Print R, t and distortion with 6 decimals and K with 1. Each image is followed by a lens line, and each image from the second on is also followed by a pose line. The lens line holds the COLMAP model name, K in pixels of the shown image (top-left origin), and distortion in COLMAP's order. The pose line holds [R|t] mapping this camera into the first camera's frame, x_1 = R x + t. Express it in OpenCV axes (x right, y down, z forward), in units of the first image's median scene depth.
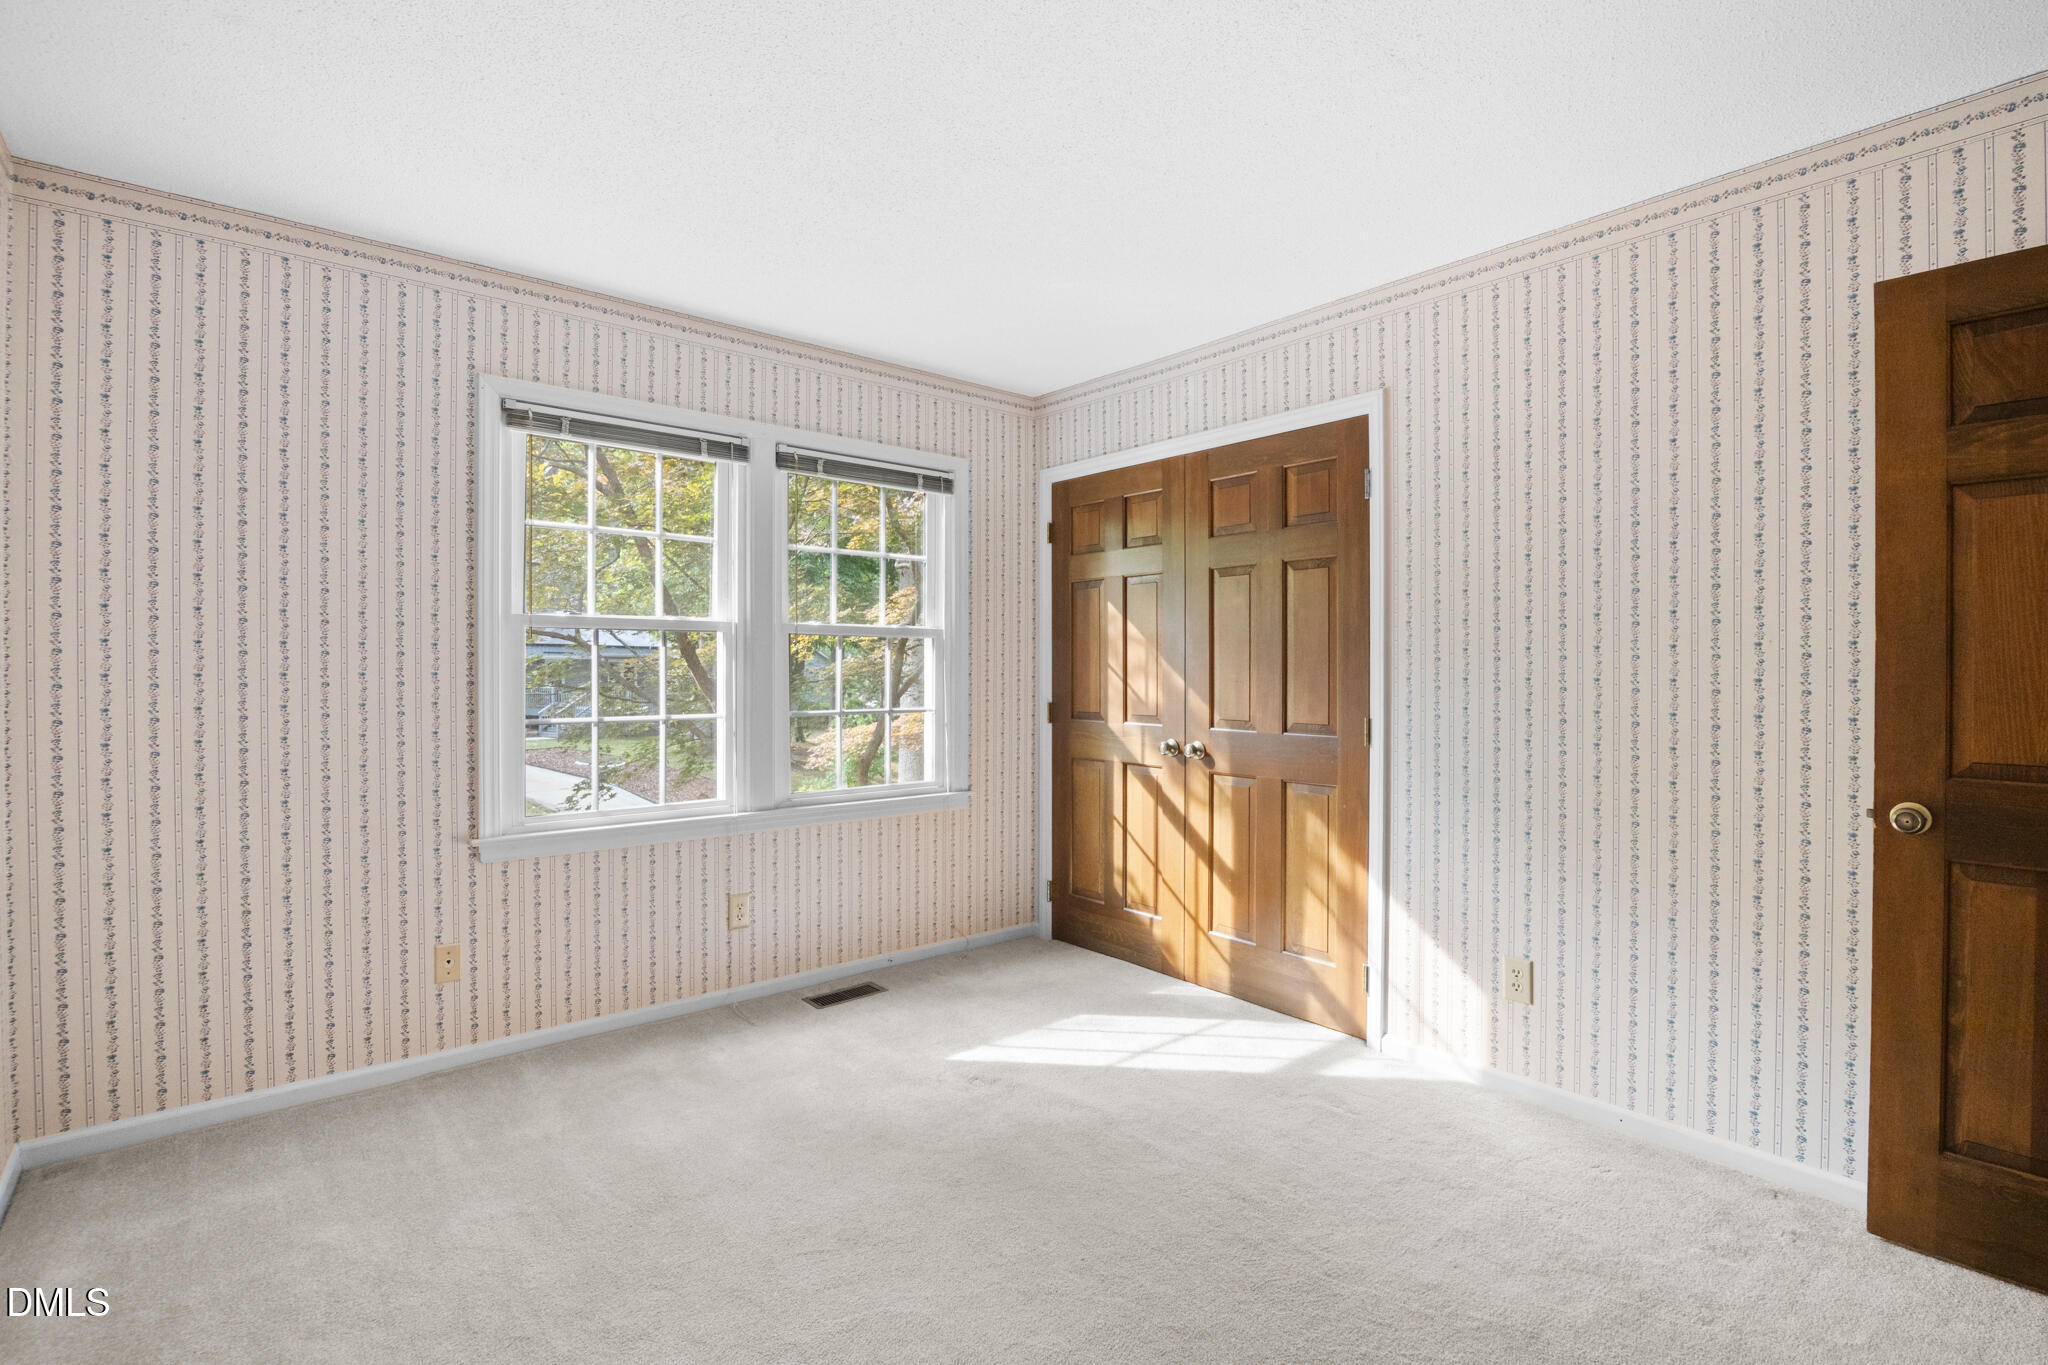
lens RADIAL K [[960.1, 0, 1021.7], [0, 960.1, 667.6], [0, 0, 1]] dist [-0.018721, 0.000659]
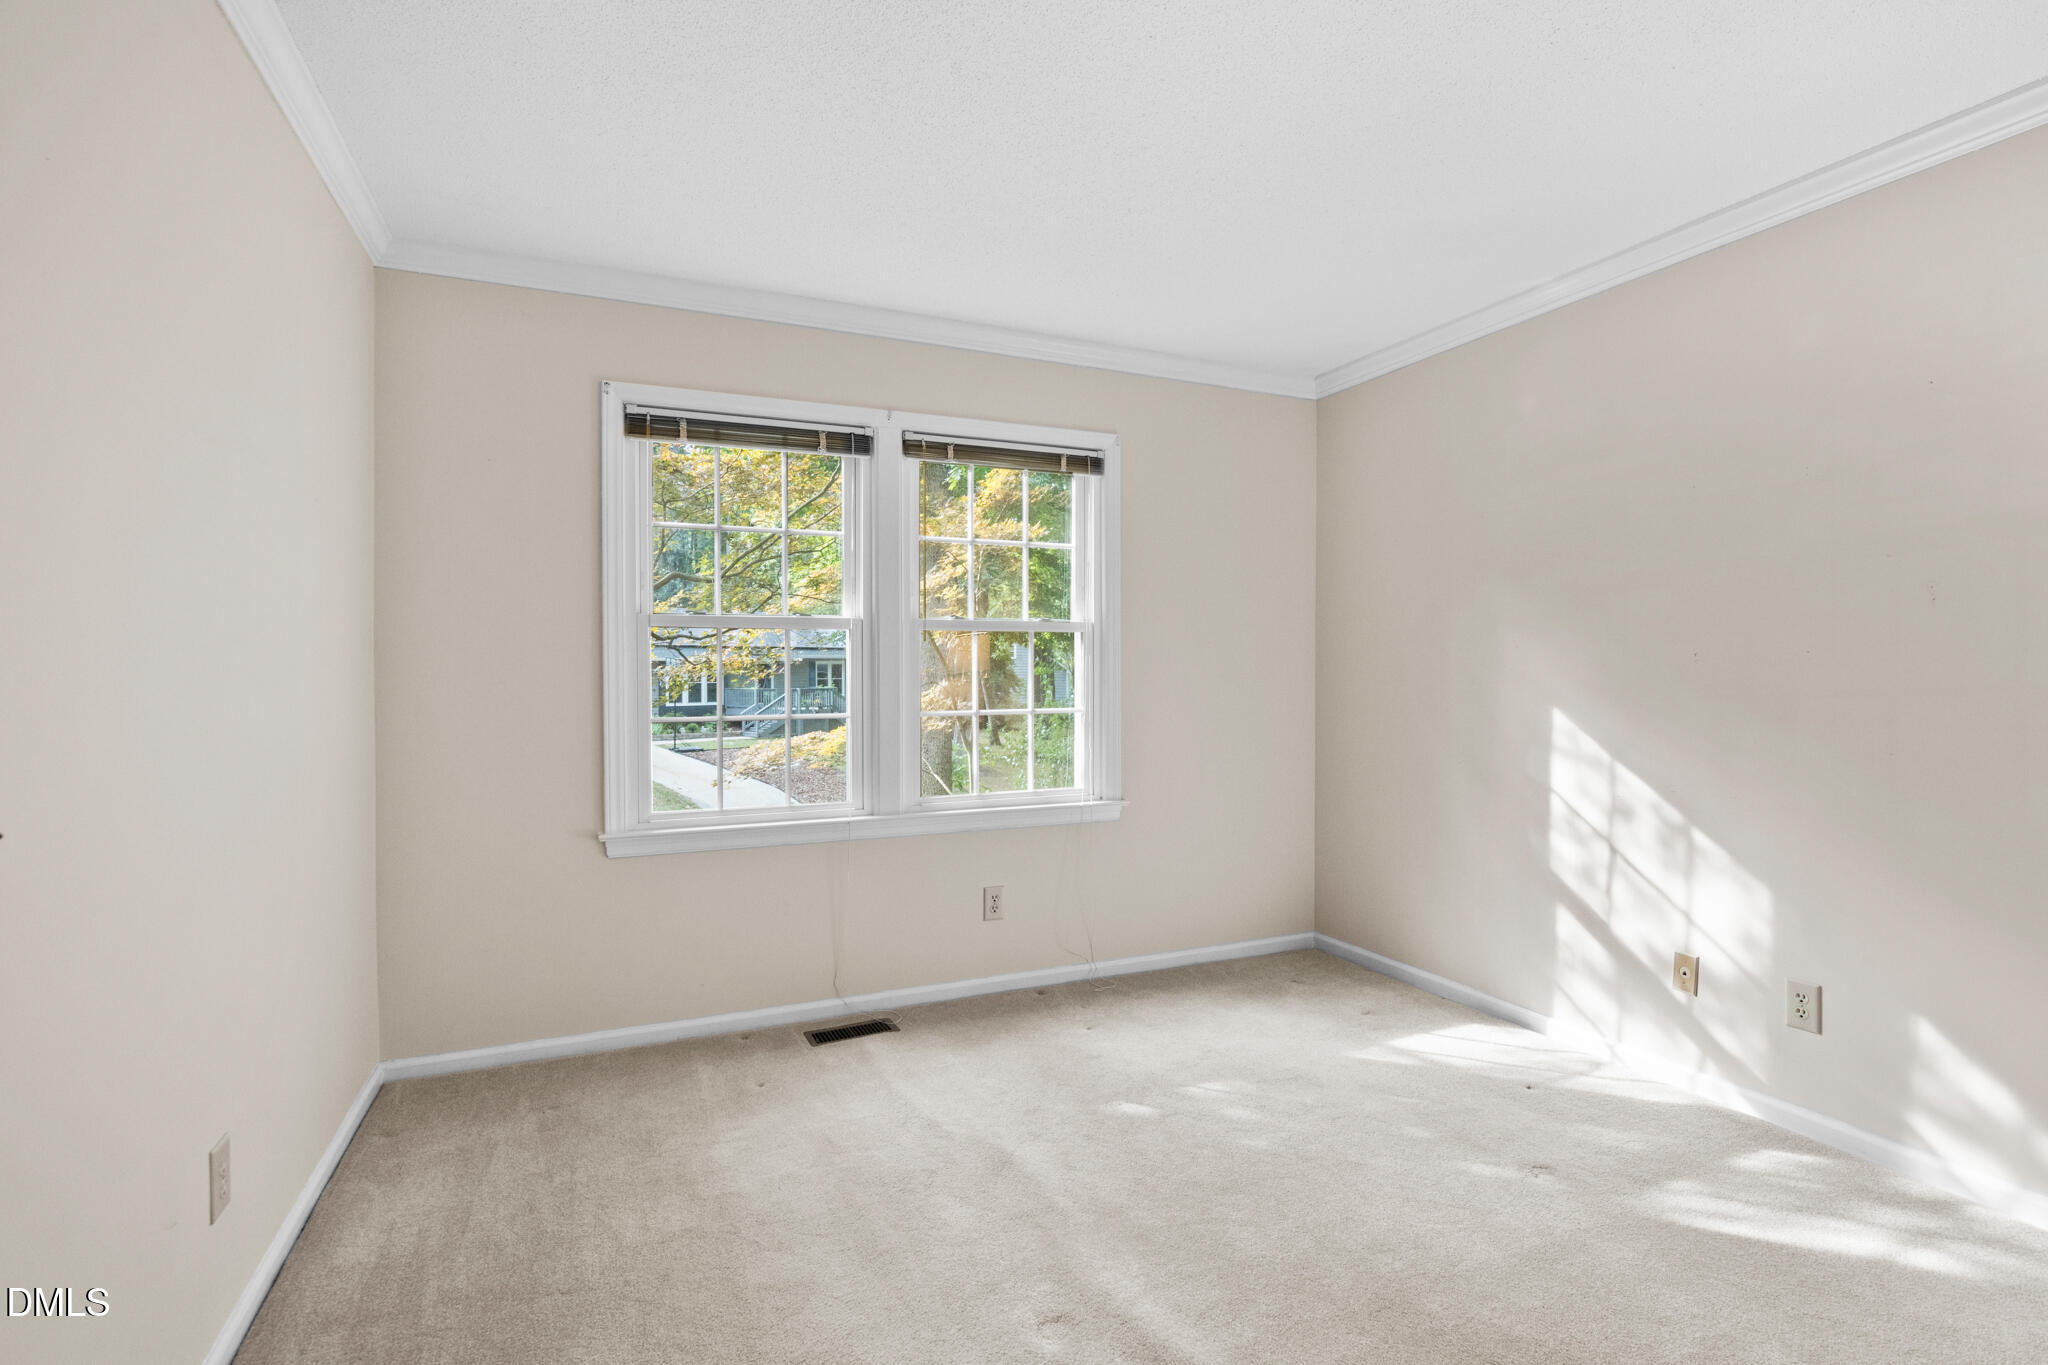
lens RADIAL K [[960.1, 0, 1032.8], [0, 960.1, 670.9], [0, 0, 1]] dist [-0.018721, 0.000659]
pose [[0.955592, -0.004648, -0.294655, 0.171023], [0.006453, 0.999966, 0.005156, 0.001138], [0.294621, -0.006828, 0.955590, 0.141876]]
